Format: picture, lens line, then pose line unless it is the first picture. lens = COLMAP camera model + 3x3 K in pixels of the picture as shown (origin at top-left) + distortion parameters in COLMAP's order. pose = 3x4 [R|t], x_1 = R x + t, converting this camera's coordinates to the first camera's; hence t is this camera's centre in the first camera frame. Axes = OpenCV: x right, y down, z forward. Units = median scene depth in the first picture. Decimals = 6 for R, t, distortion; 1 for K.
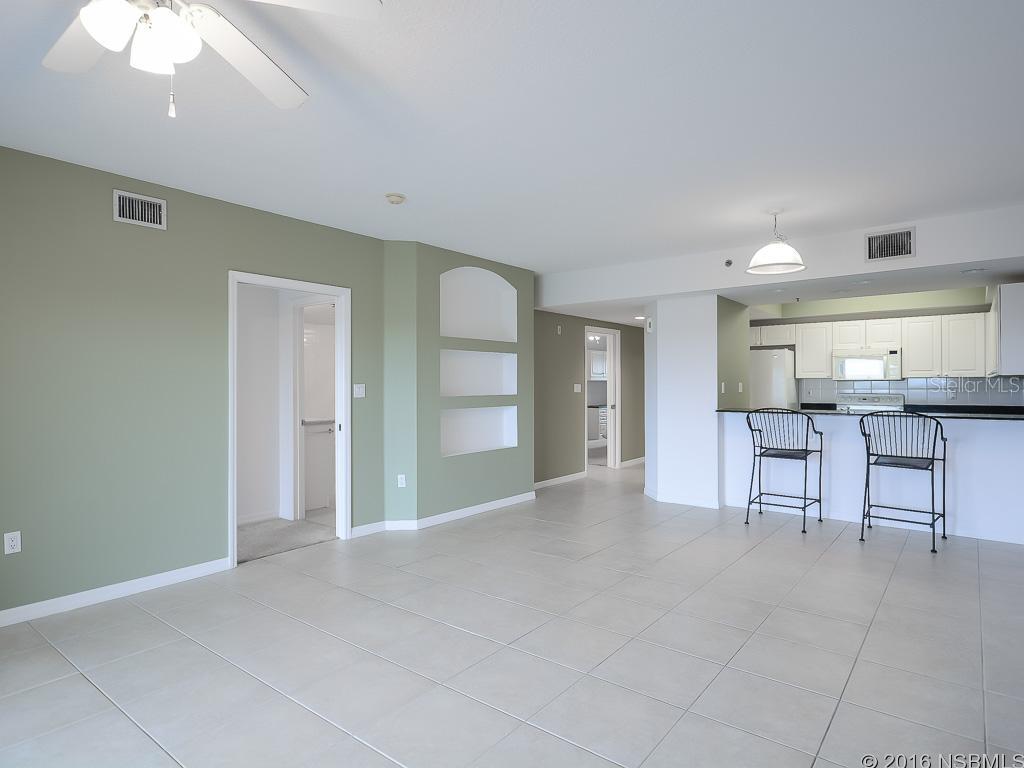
lens RADIAL K [[600.0, 0, 512.0], [0, 600.0, 384.0], [0, 0, 1]] dist [0.033029, 0.000099]
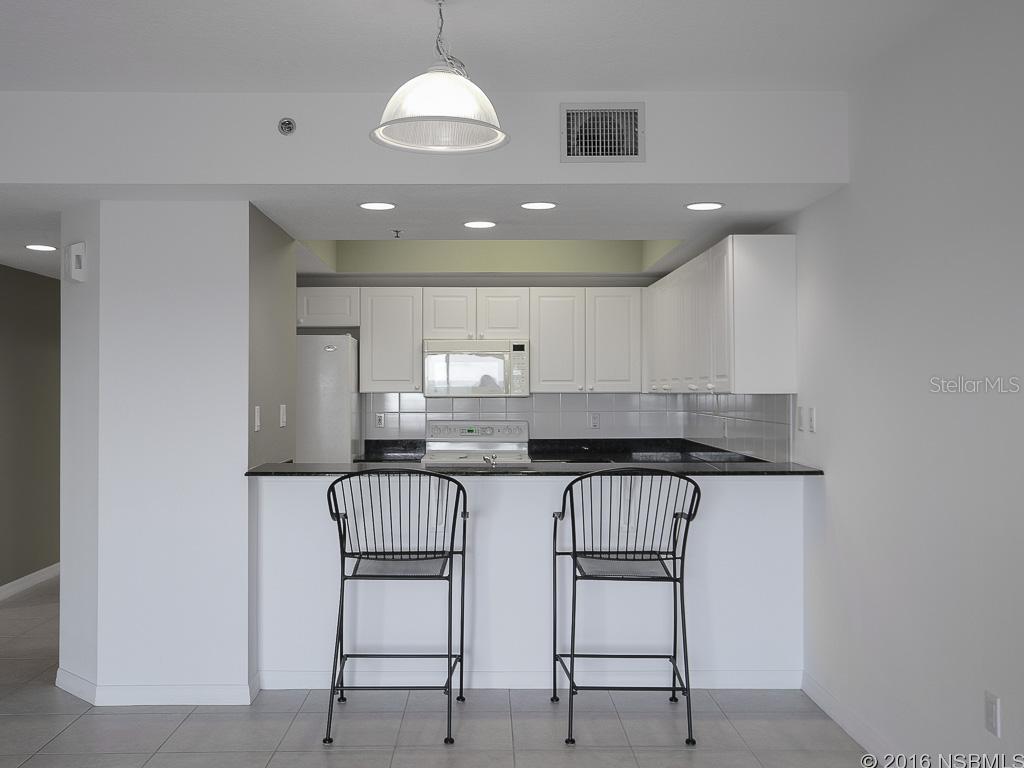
lens RADIAL K [[1045.1, 0, 512.0], [0, 1045.1, 384.0], [0, 0, 1]] dist [0.044667, 0.001712]
pose [[0.782434, 0.004659, 0.622717, 0.021489], [0.001620, 0.999953, -0.009517, -0.010520], [-0.622732, 0.008455, 0.782390, 0.283921]]
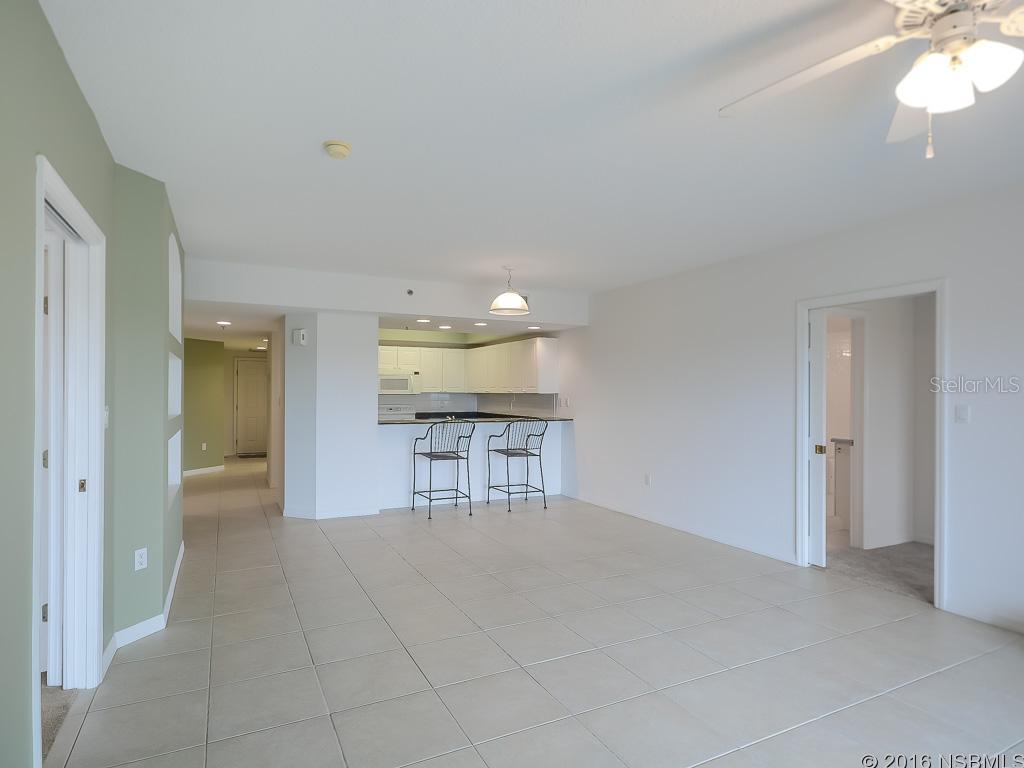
lens RADIAL K [[568.4, 0, 512.0], [0, 568.4, 384.0], [0, 0, 1]] dist [-0.000681, 0.000036]
pose [[0.437371, 0.017253, 0.899116, -0.453714], [-0.003940, 0.999843, -0.017269, -0.009472], [-0.899273, 0.004010, 0.437370, 0.316236]]
